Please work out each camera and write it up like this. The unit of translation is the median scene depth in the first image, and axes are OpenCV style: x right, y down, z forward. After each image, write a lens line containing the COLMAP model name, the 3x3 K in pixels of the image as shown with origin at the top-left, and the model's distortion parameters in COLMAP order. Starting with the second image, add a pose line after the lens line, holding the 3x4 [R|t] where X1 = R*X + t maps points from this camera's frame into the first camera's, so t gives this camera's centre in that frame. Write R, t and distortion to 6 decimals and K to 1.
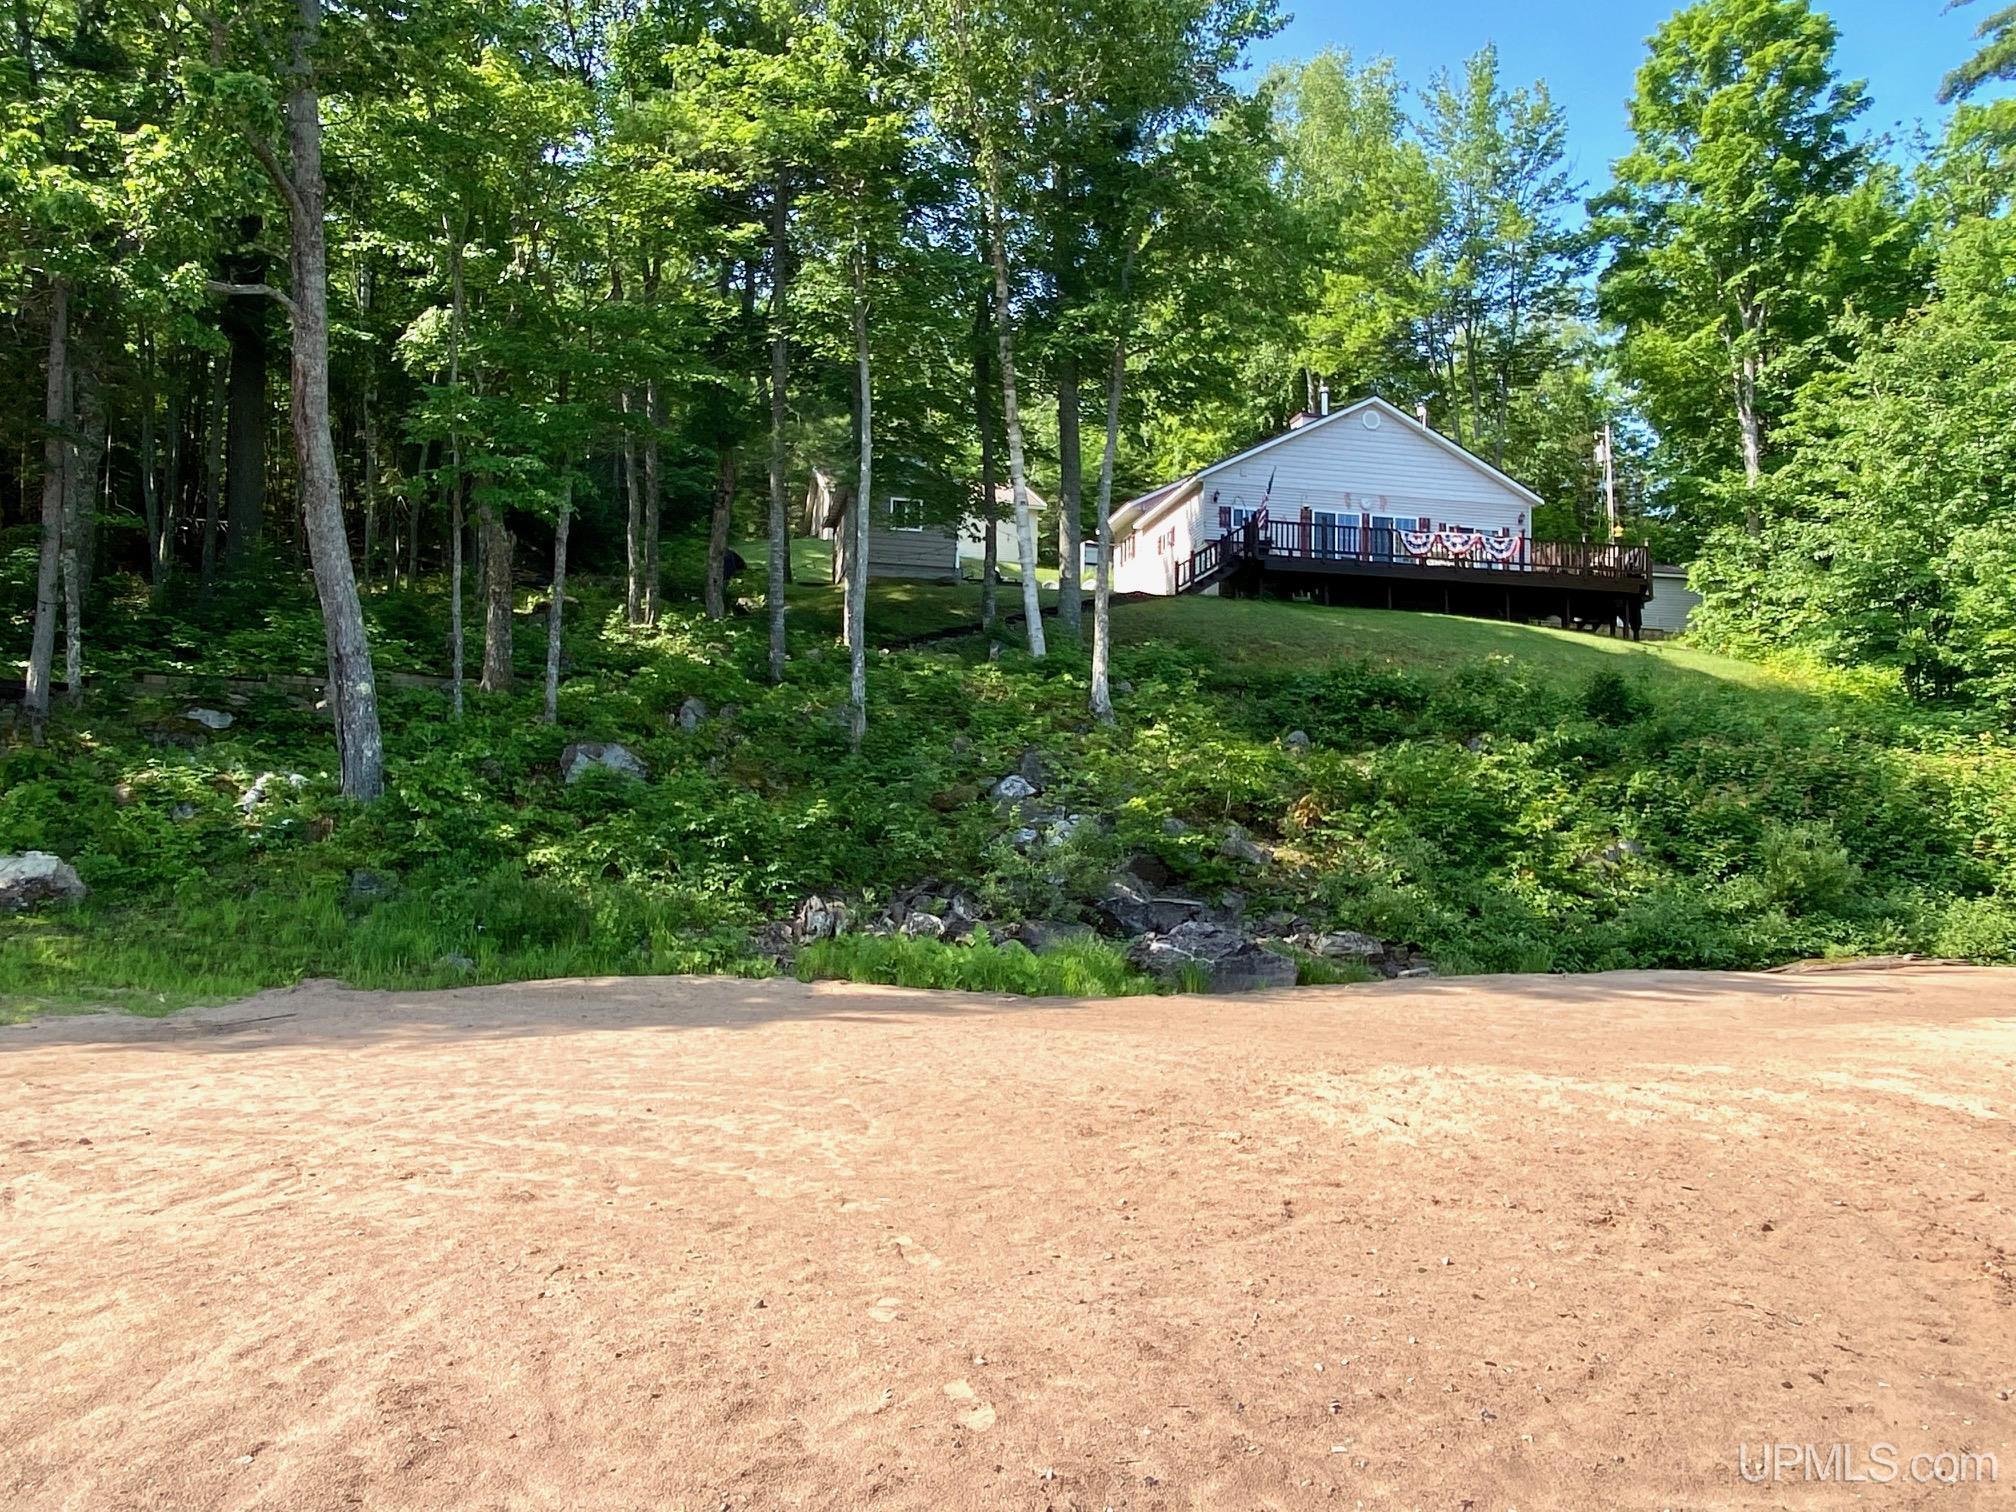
lens RADIAL K [[1346.0, 0, 1008.0], [0, 1346.0, 756.0], [0, 0, 1]] dist [-0.003103, -0.001964]
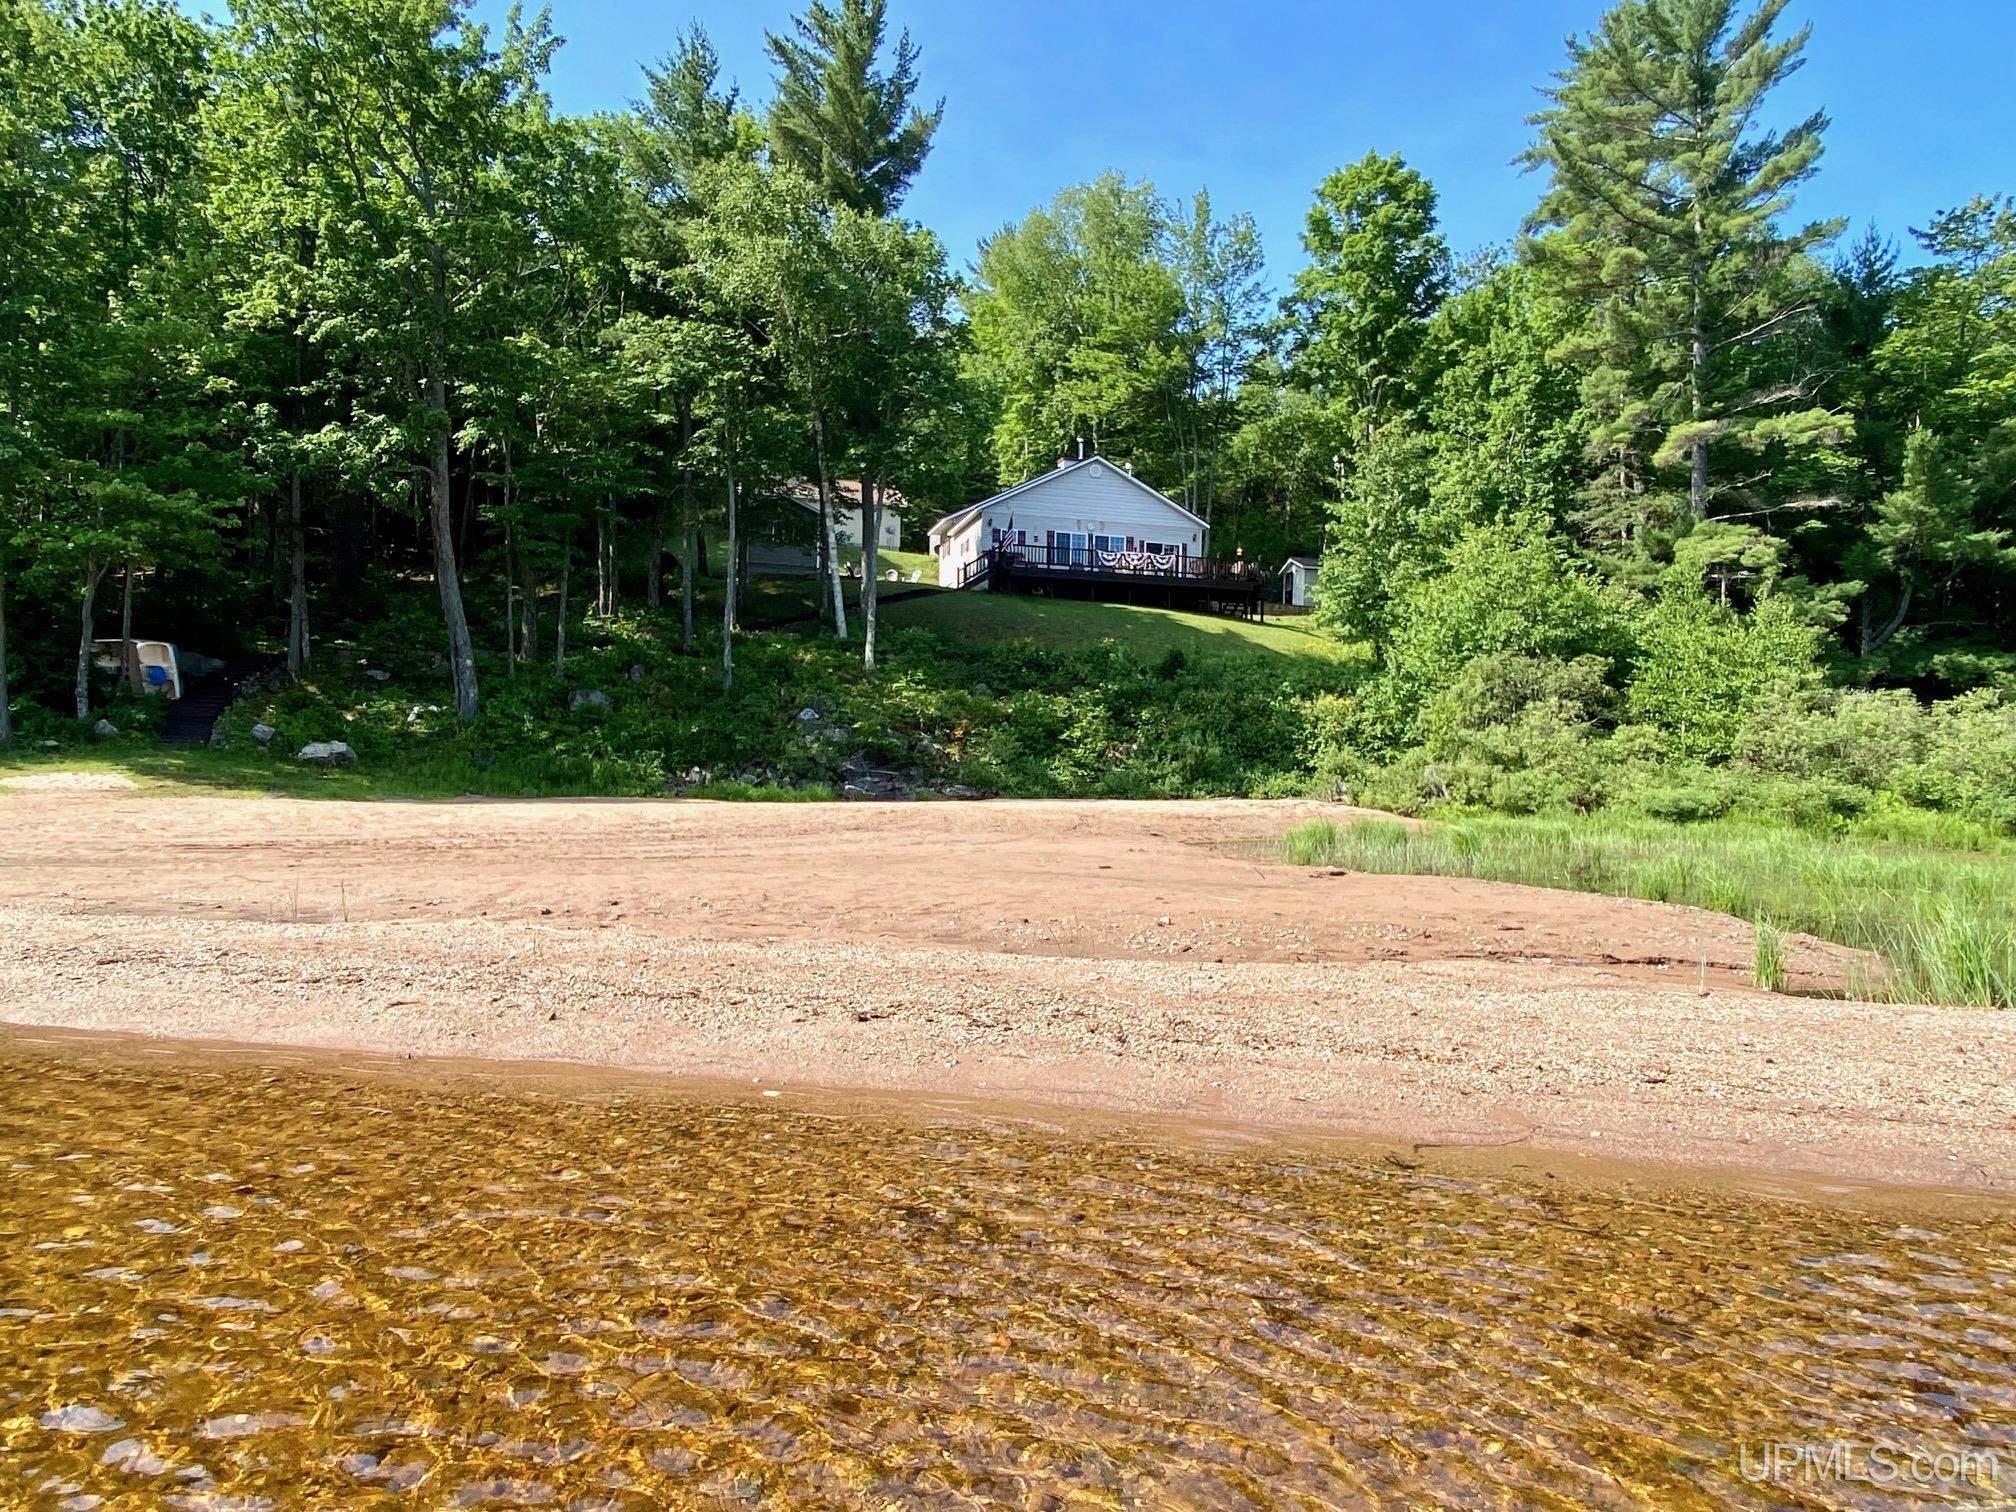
lens RADIAL K [[1325.9, 0, 1008.0], [0, 1325.9, 756.0], [0, 0, 1]] dist [0.034142, 0.000345]
pose [[0.999445, 0.007364, 0.032479, 0.136476], [-0.009253, 0.998250, 0.058413, -0.018624], [-0.031992, -0.058681, 0.997764, -0.535445]]
